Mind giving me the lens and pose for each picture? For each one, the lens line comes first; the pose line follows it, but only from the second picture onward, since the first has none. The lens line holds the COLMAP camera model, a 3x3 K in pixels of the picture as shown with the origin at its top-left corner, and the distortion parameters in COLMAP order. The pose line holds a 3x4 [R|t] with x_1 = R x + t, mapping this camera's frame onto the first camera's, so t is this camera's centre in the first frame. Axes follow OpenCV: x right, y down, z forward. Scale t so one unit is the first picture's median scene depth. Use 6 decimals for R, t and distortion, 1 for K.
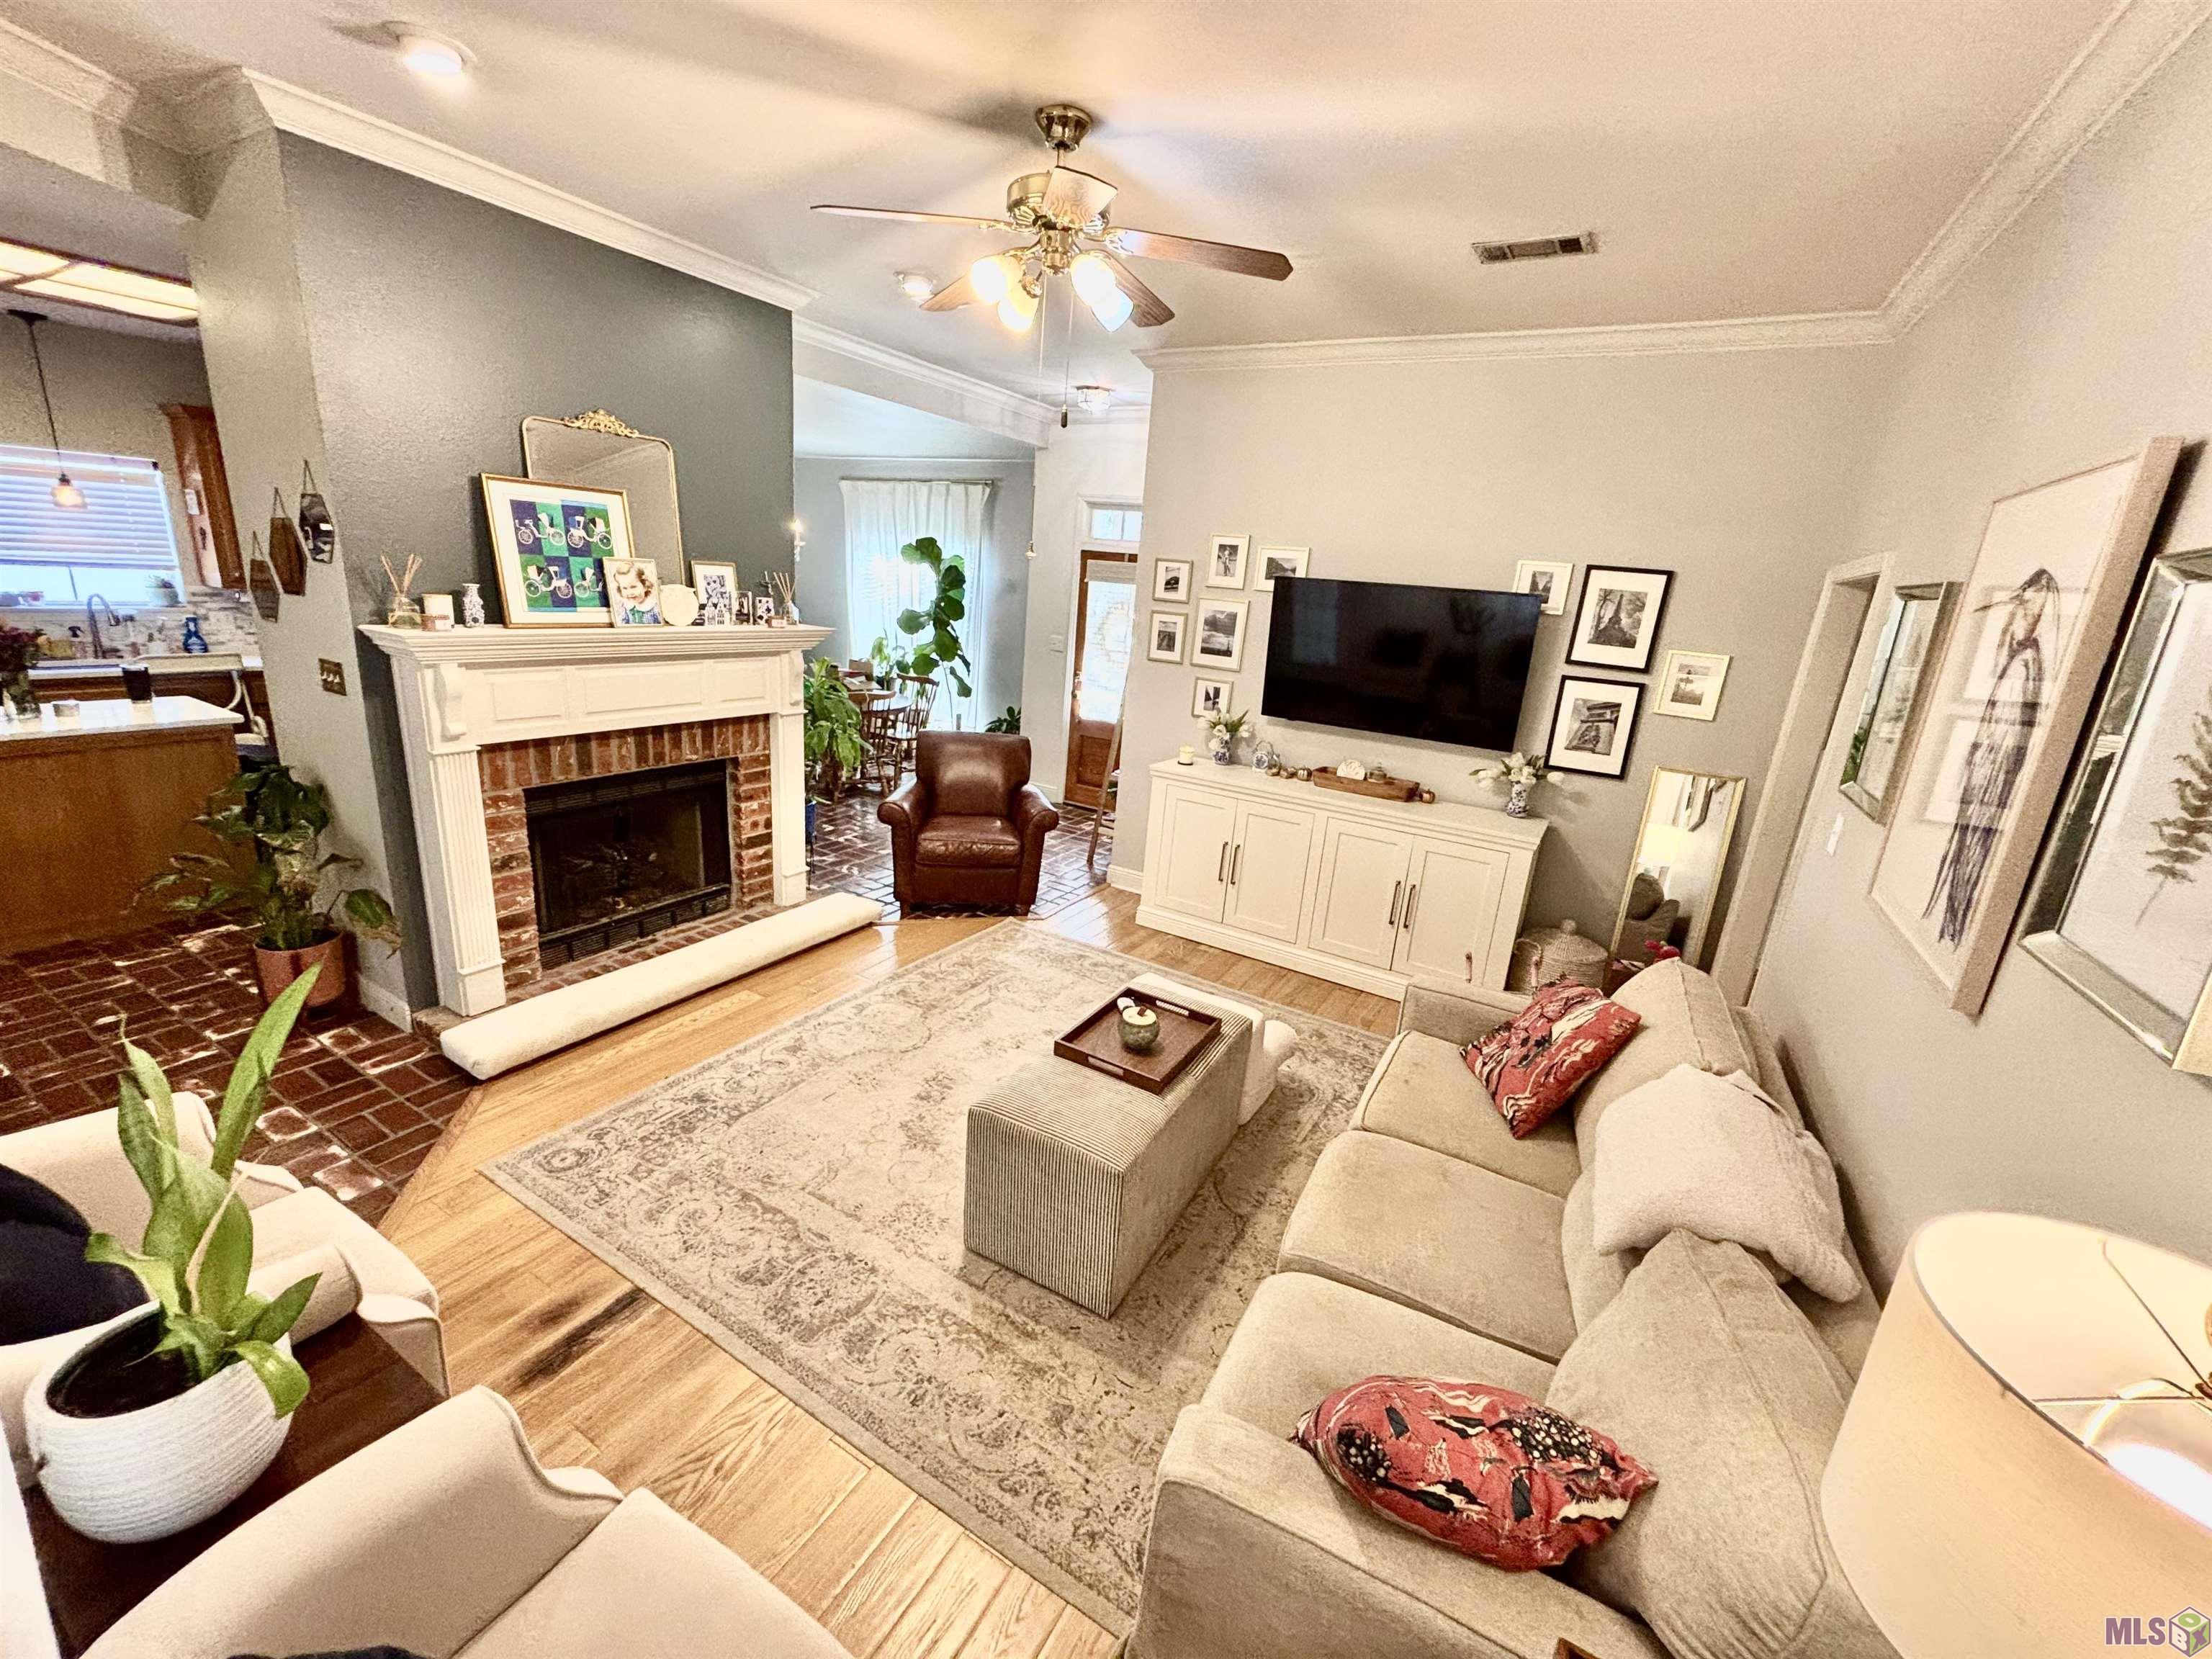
lens RADIAL K [[873.1, 0, 1106.0], [0, 873.1, 829.5], [0, 0, 1]] dist [0.007293, -0.000294]
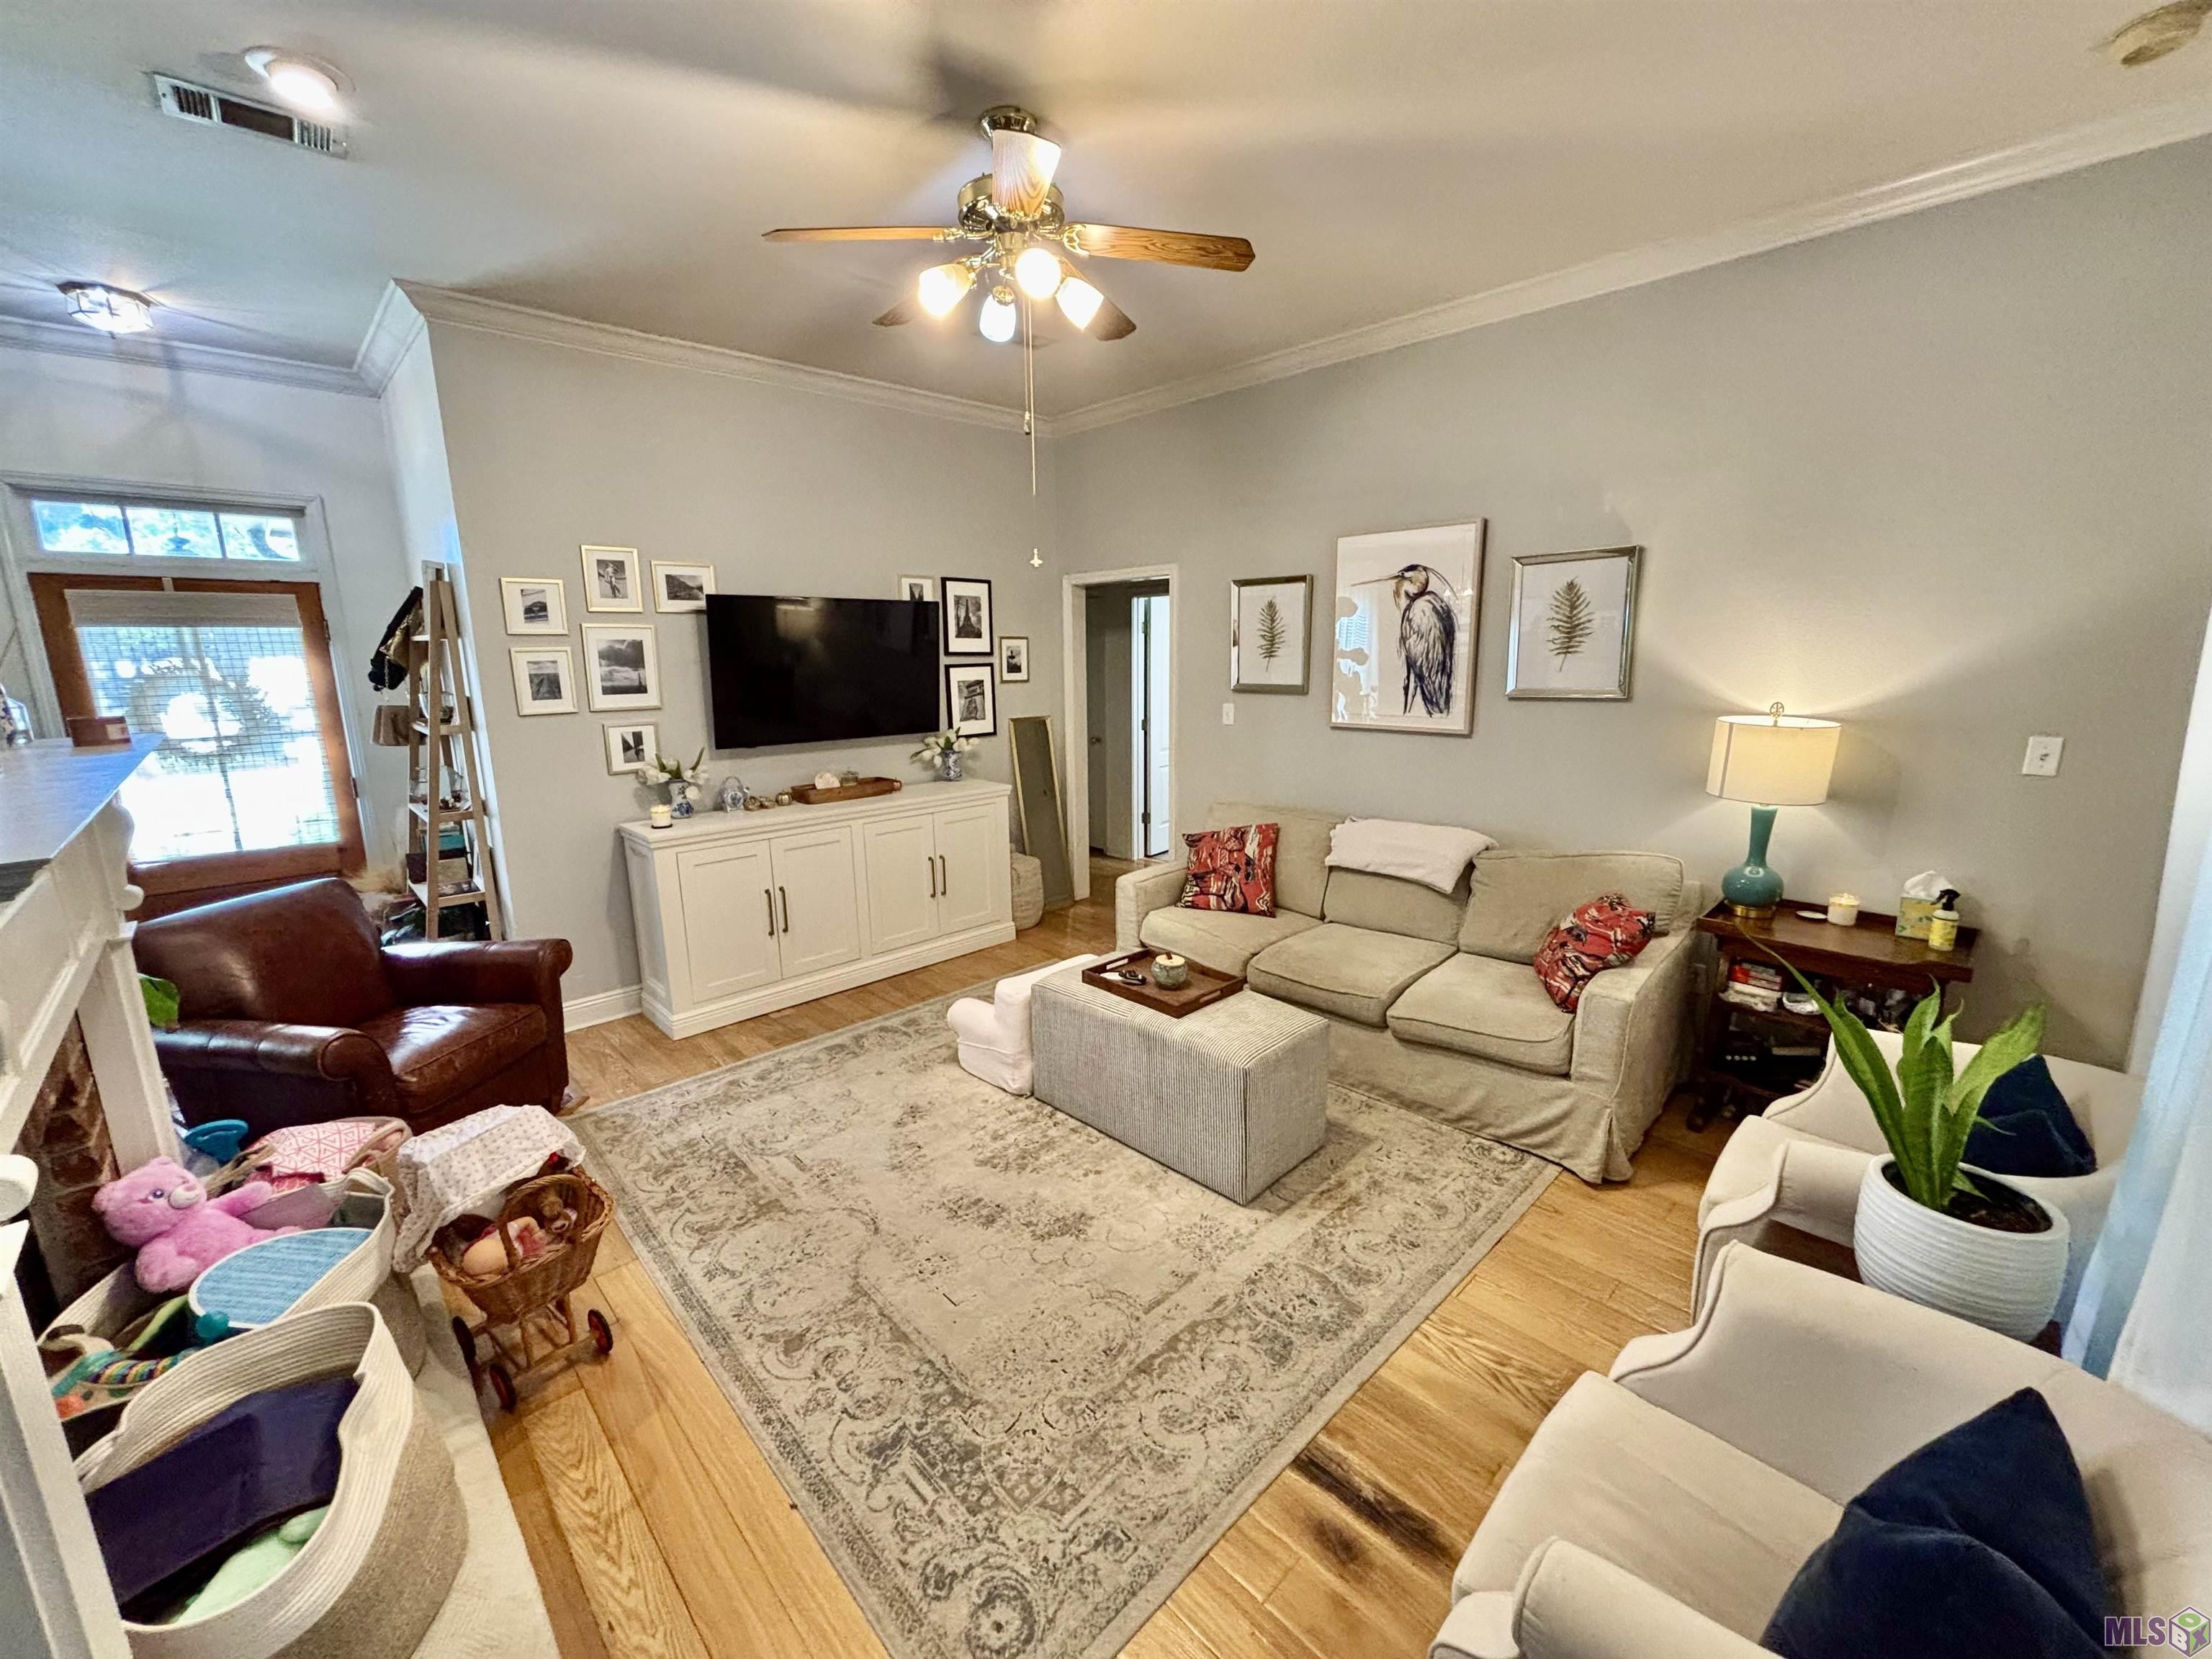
lens RADIAL K [[886.1, 0, 1083.0], [0, 886.1, 832.4], [0, 0, 1]] dist [-0.001379, -0.000555]
pose [[0.284034, -0.269511, 0.920157, -0.560489], [0.302590, 0.935835, 0.180699, -0.102265], [-0.909815, 0.227106, 0.347360, 0.365822]]
